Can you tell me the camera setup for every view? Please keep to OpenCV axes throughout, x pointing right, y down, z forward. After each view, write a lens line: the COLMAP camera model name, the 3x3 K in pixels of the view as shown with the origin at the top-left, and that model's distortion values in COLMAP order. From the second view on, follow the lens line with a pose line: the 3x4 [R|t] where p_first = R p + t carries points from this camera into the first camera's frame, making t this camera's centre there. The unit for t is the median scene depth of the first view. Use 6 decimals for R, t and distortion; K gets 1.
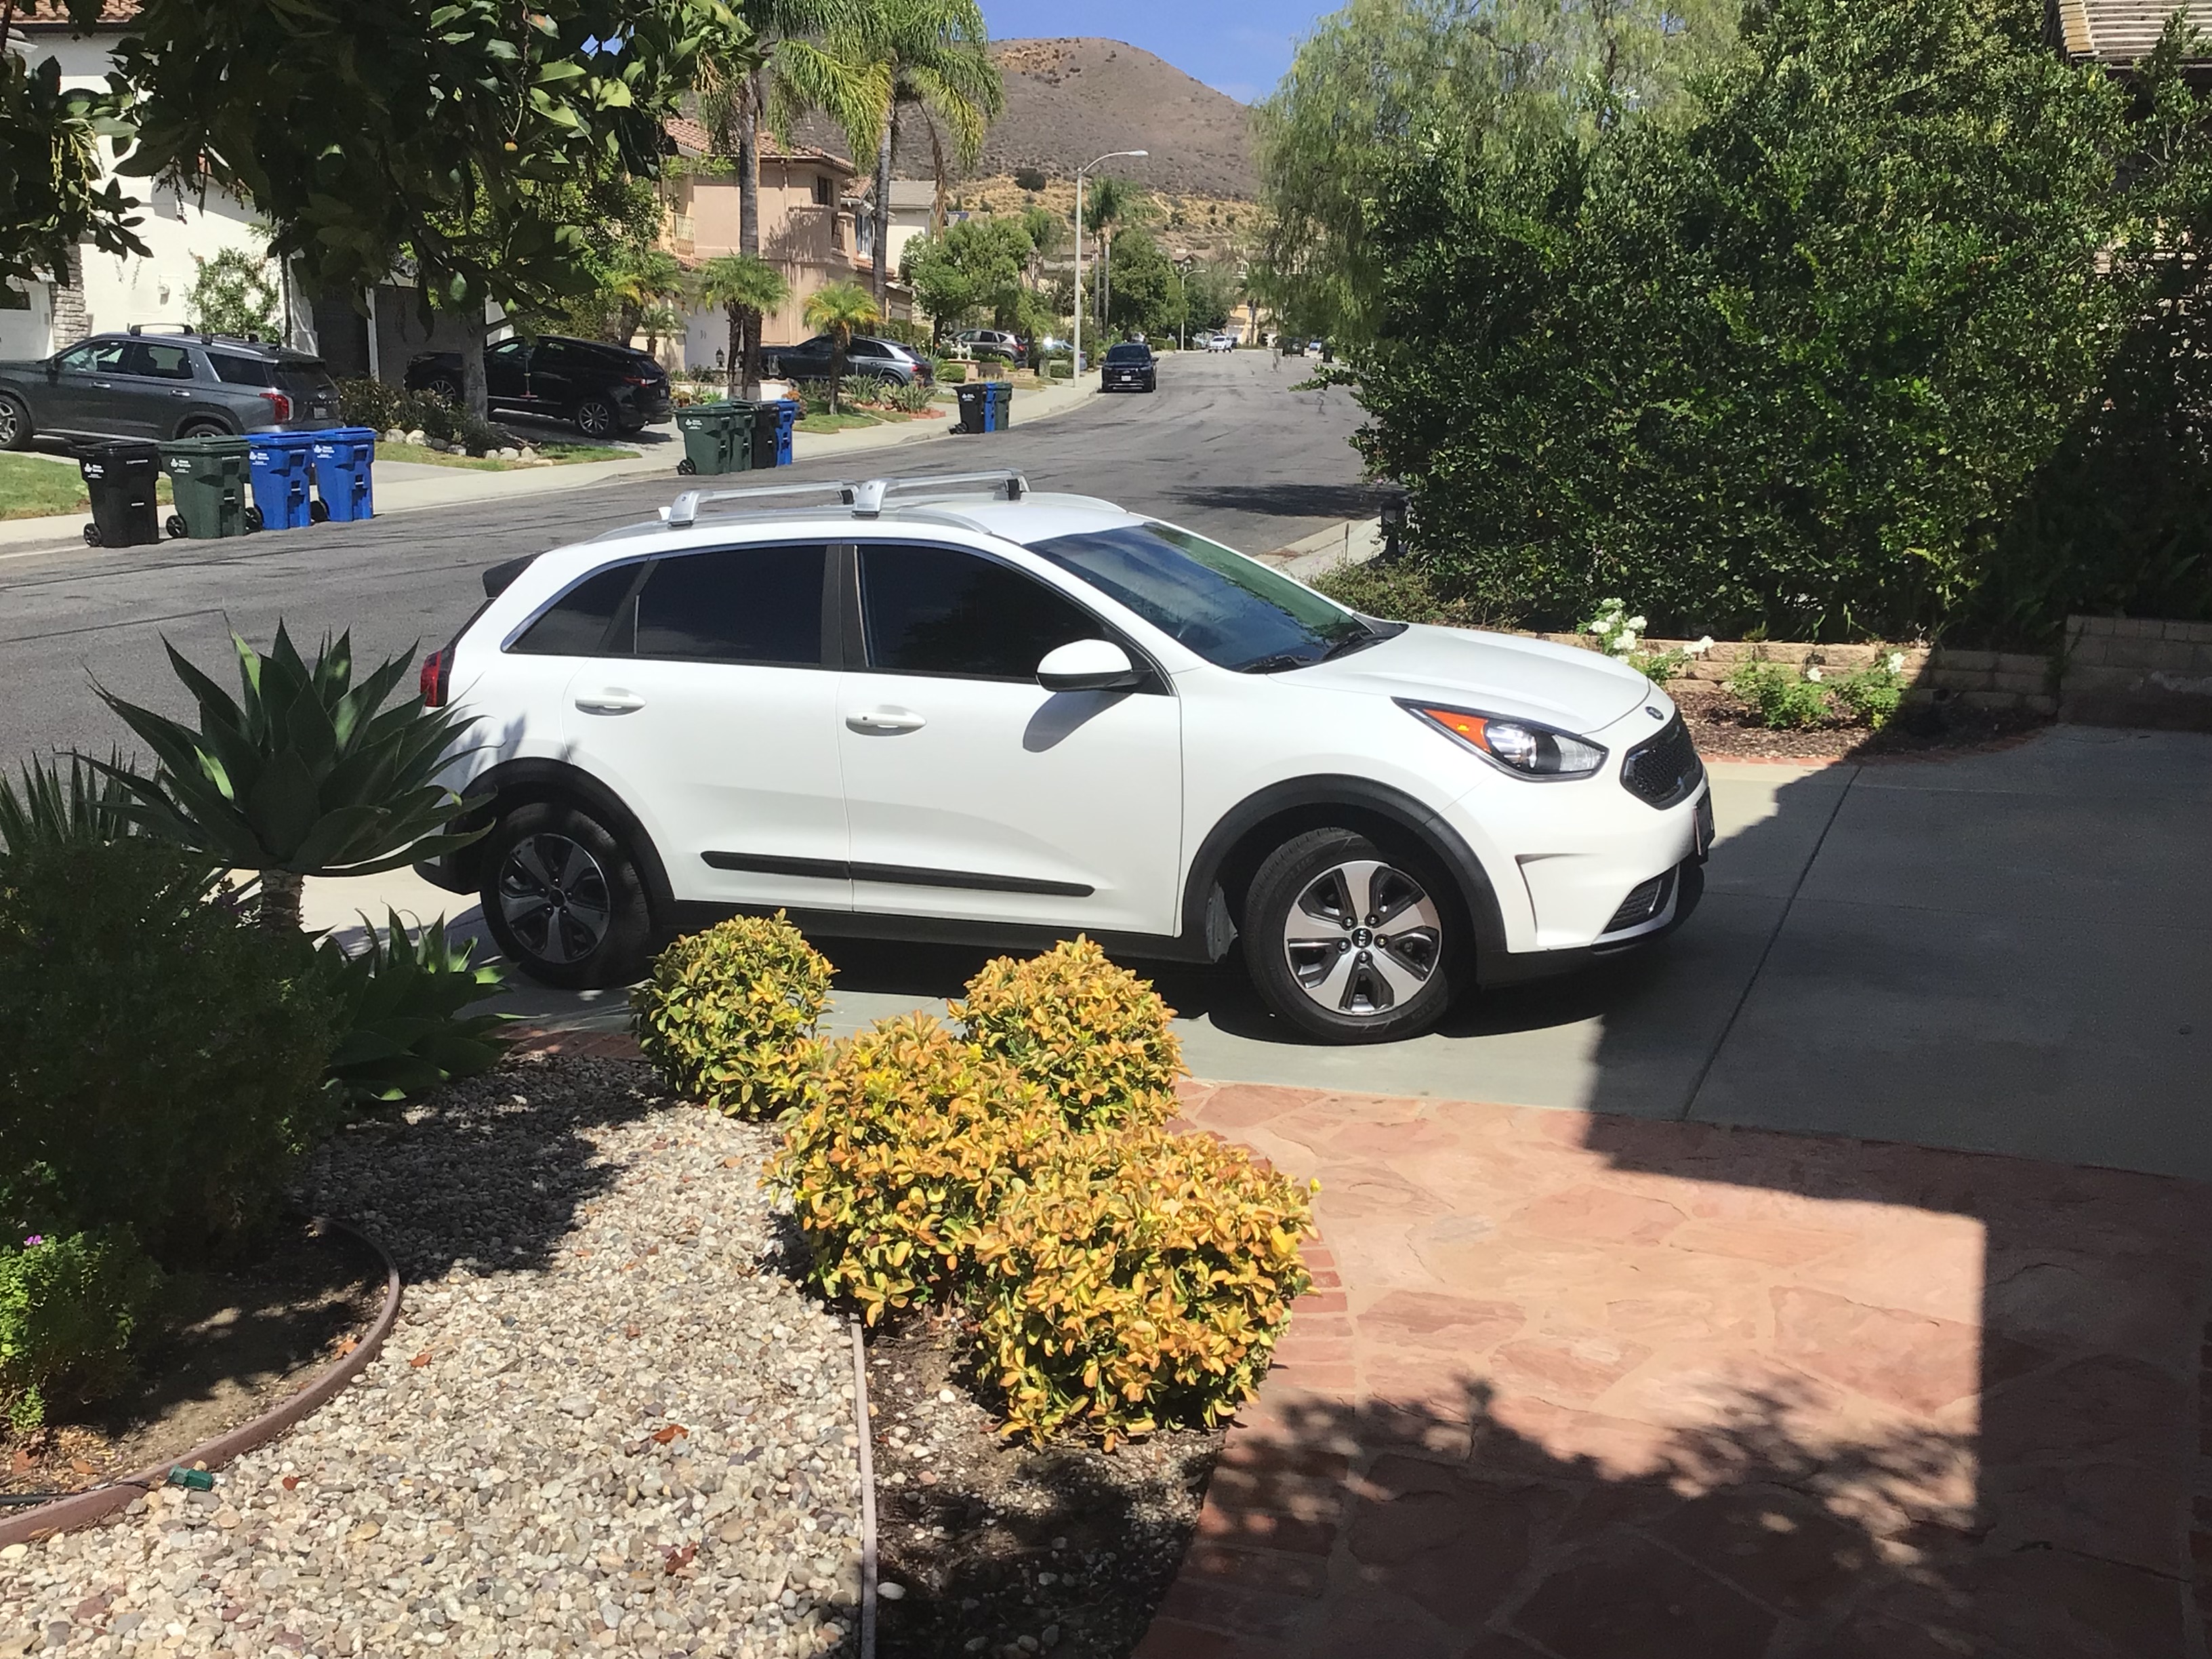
lens RADIAL K [[1991.1, 0, 1109.4], [0, 1991.1, 781.7], [0, 0, 1]] dist [0.162689, -0.379749]
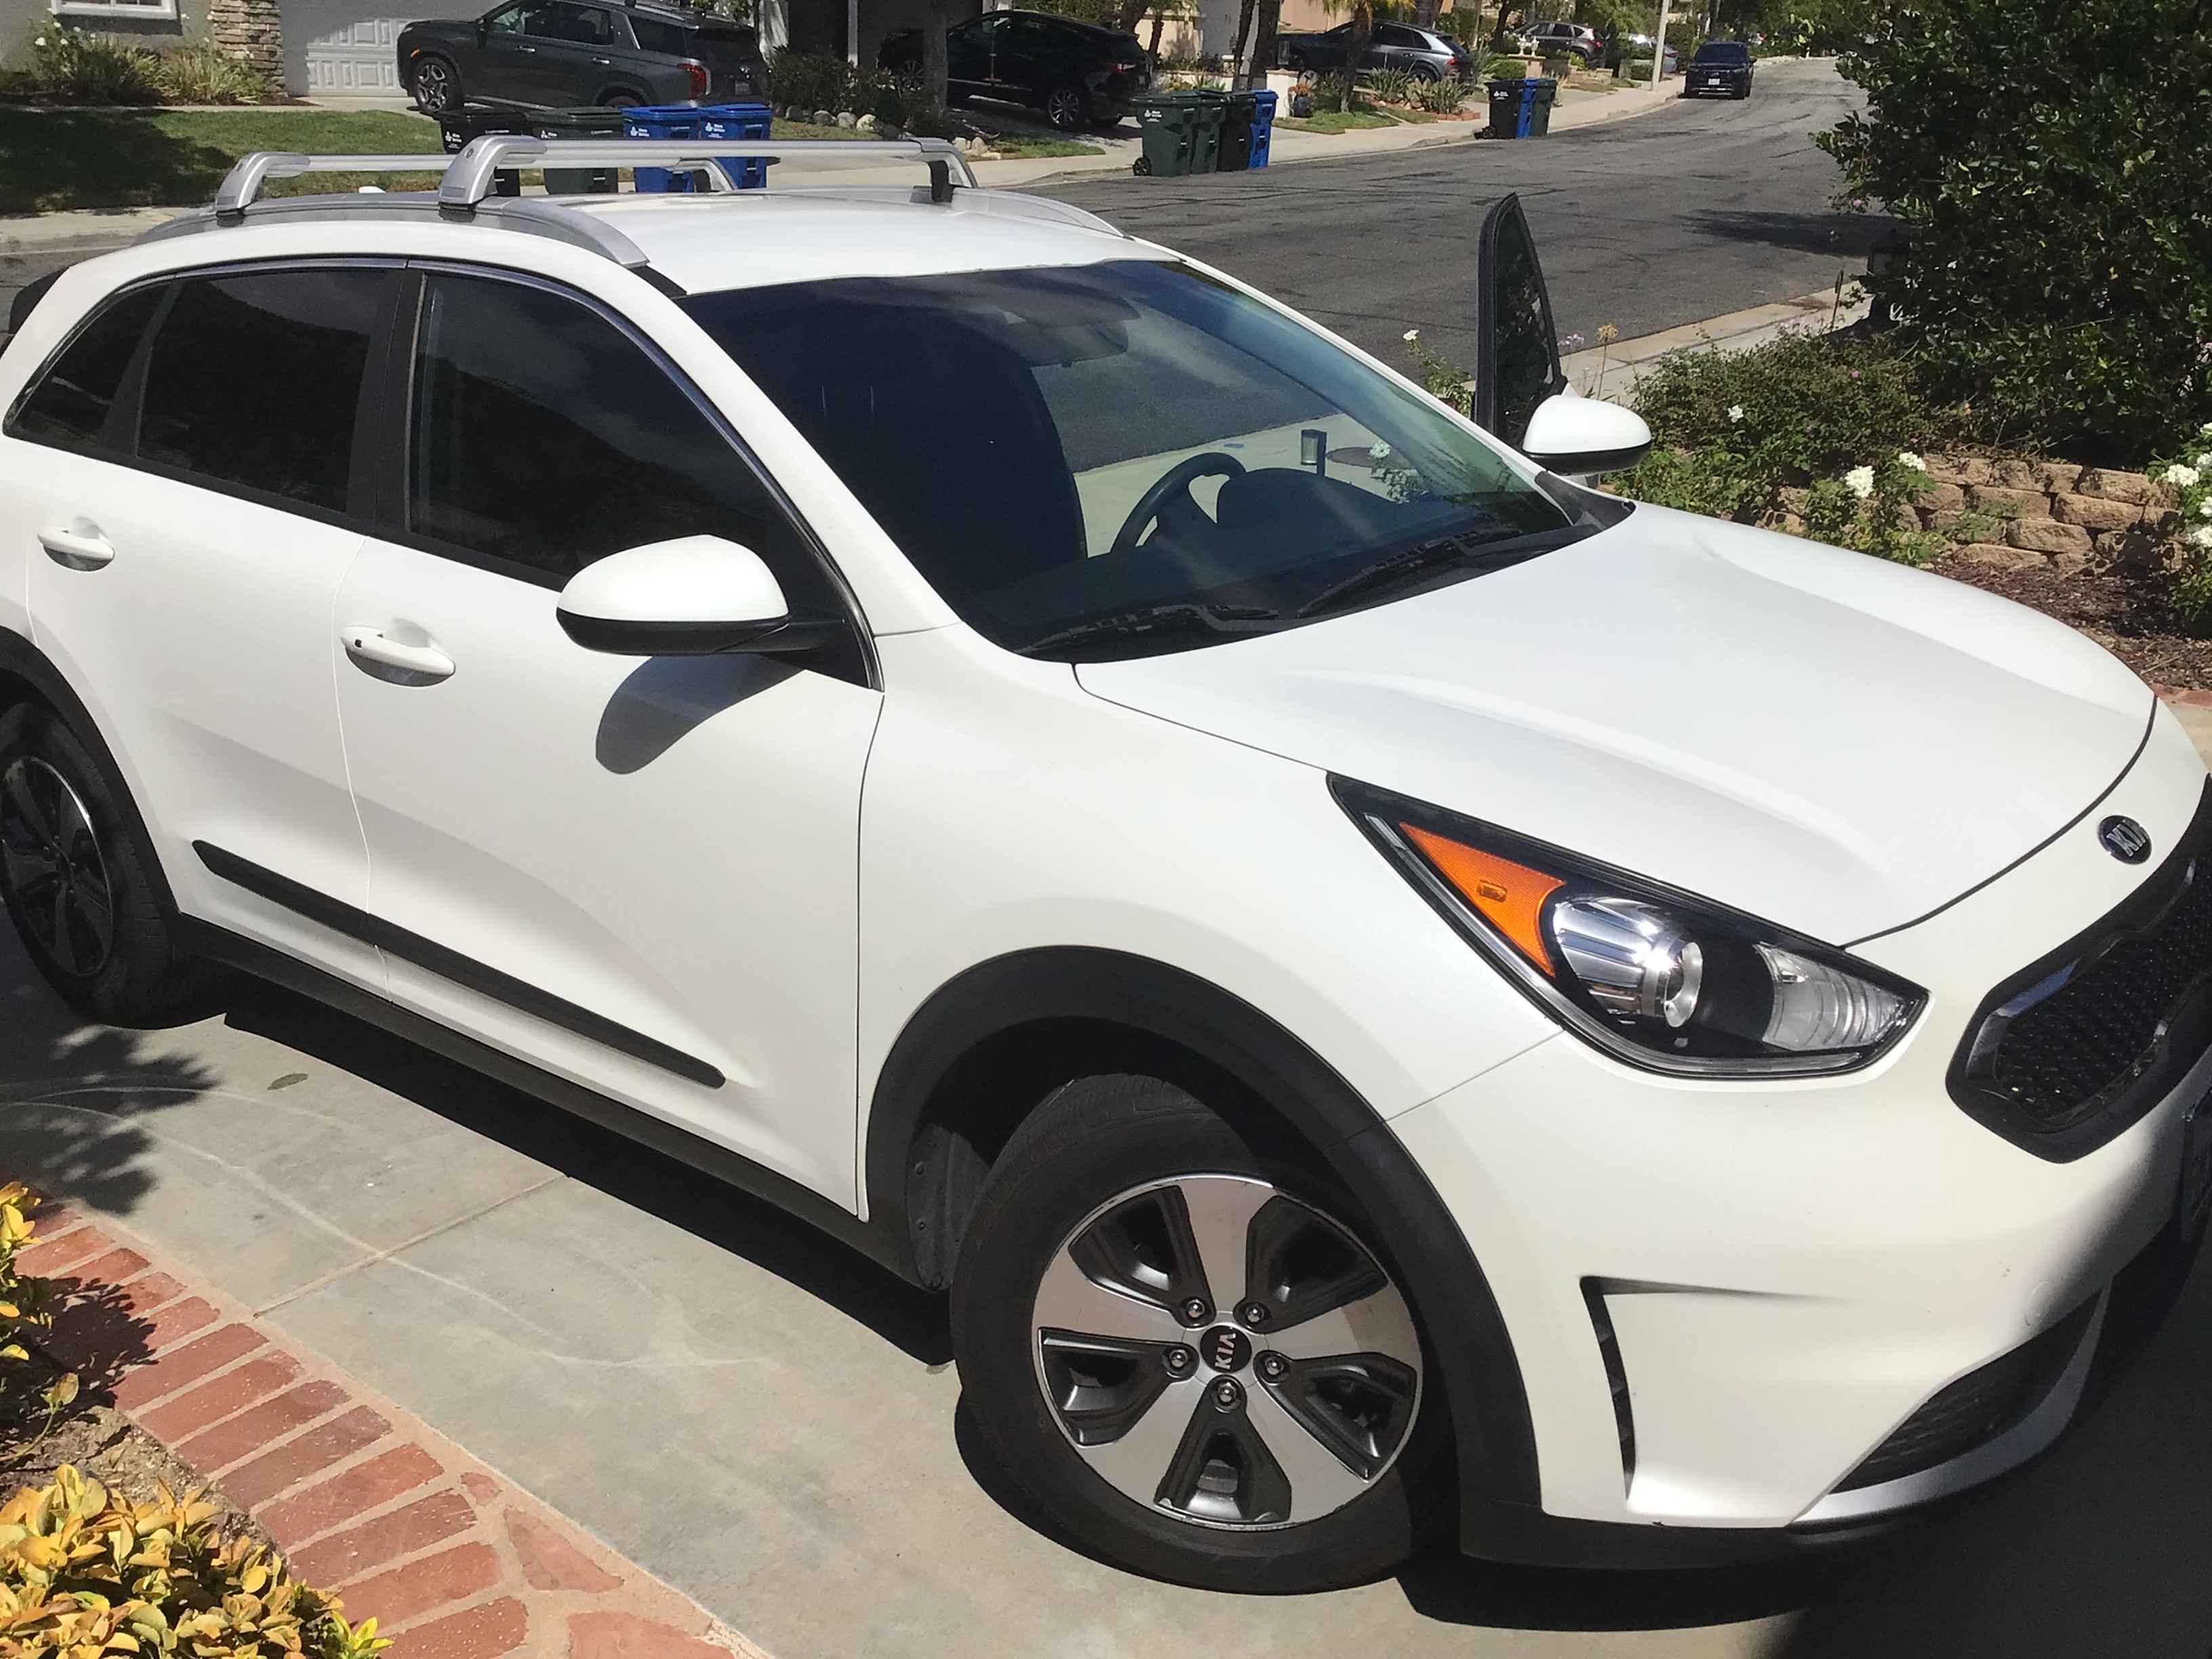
lens RADIAL K [[2064.8, 0, 1106.0], [0, 2064.8, 829.5], [0, 0, 1]] dist [0.079545, -0.167757]
pose [[0.963773, 0.116271, -0.240048, 0.088753], [-0.079624, 0.984366, 0.157109, -0.040881], [0.254562, -0.132304, 0.957963, 0.282918]]
